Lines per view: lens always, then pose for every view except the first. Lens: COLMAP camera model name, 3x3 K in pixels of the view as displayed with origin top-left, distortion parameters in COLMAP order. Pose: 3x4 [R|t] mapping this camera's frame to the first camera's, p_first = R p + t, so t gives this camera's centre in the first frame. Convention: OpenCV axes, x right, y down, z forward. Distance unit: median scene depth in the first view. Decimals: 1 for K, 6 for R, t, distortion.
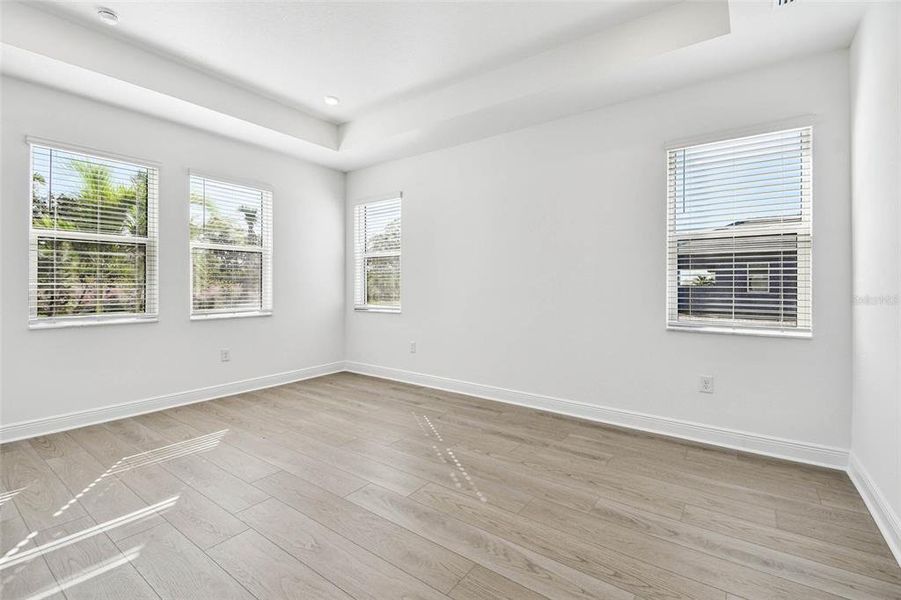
lens RADIAL K [[402.1, 0, 446.5], [0, 402.1, 285.2], [0, 0, 1]] dist [0.015006, -0.014131]
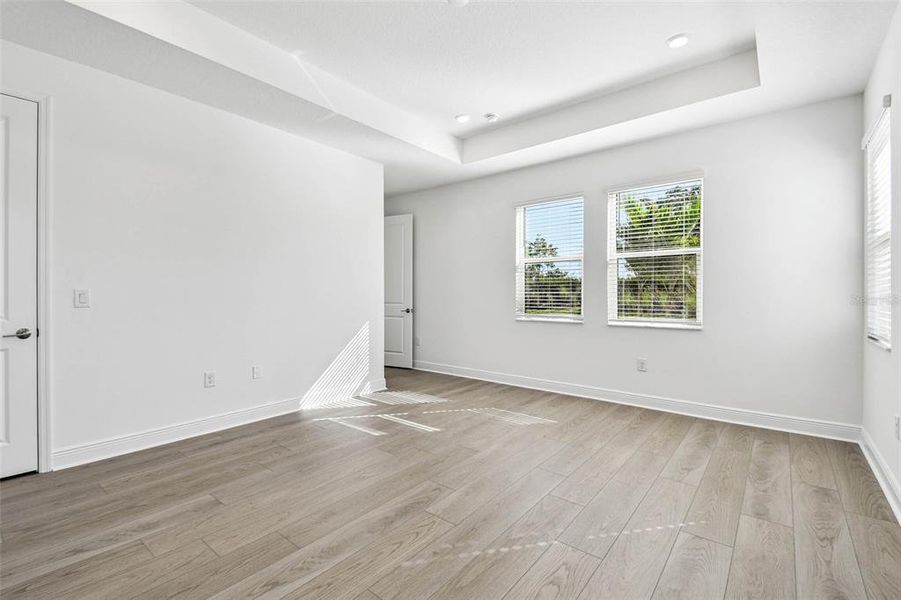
lens RADIAL K [[397.8, 0, 440.9], [0, 397.8, 297.7], [0, 0, 1]] dist [0.046451, -0.027019]
pose [[-0.052369, 0.008134, -0.998595, 0.614595], [-0.000005, 0.999967, 0.008145, 0.004095], [0.998628, 0.000432, -0.052367, 0.777558]]
